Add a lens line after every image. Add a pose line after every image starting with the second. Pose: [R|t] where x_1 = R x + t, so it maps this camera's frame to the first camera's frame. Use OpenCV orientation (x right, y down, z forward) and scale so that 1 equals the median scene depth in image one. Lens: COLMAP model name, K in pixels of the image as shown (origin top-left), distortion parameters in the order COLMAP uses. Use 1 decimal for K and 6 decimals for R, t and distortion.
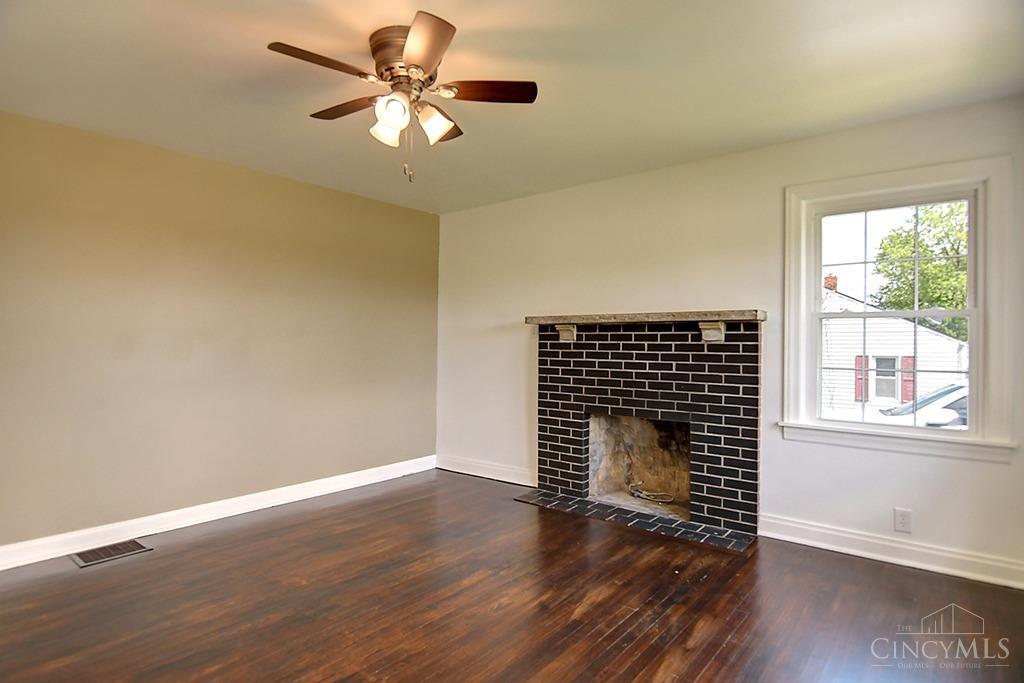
lens RADIAL K [[555.2, 0, 511.4], [0, 555.2, 342.8], [0, 0, 1]] dist [-0.001594, -0.000417]
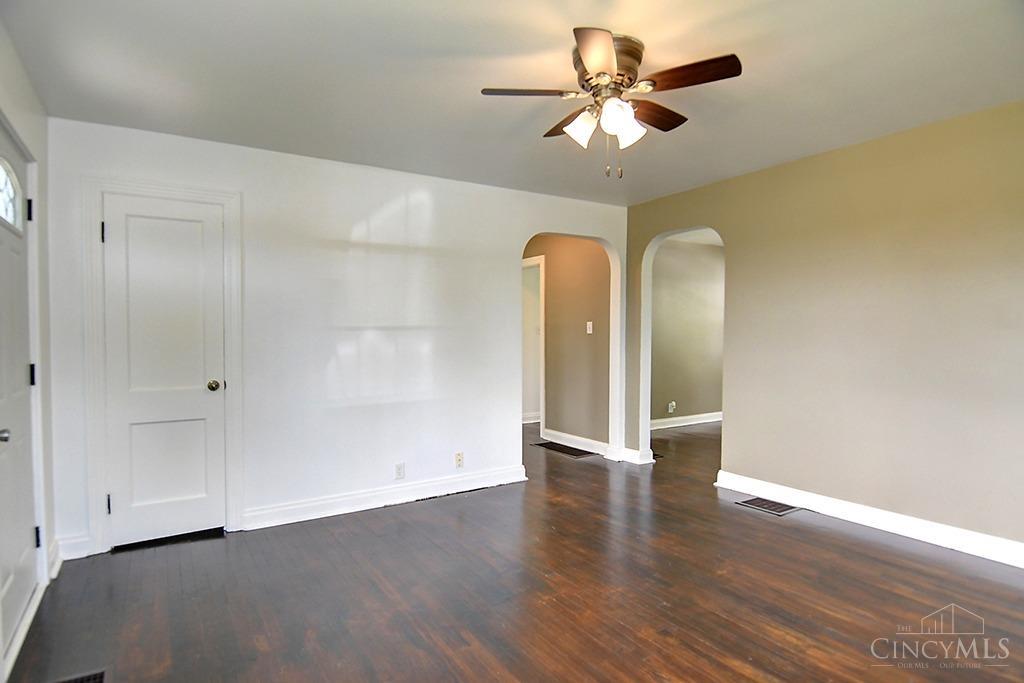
lens RADIAL K [[555.2, 0, 511.1], [0, 555.2, 340.9], [0, 0, 1]] dist [-0.001594, -0.000417]
pose [[-0.323167, 0.006097, -0.946322, 0.635450], [0.000918, 0.999981, 0.006129, 0.002394], [0.946342, 0.001112, -0.323166, 0.865189]]
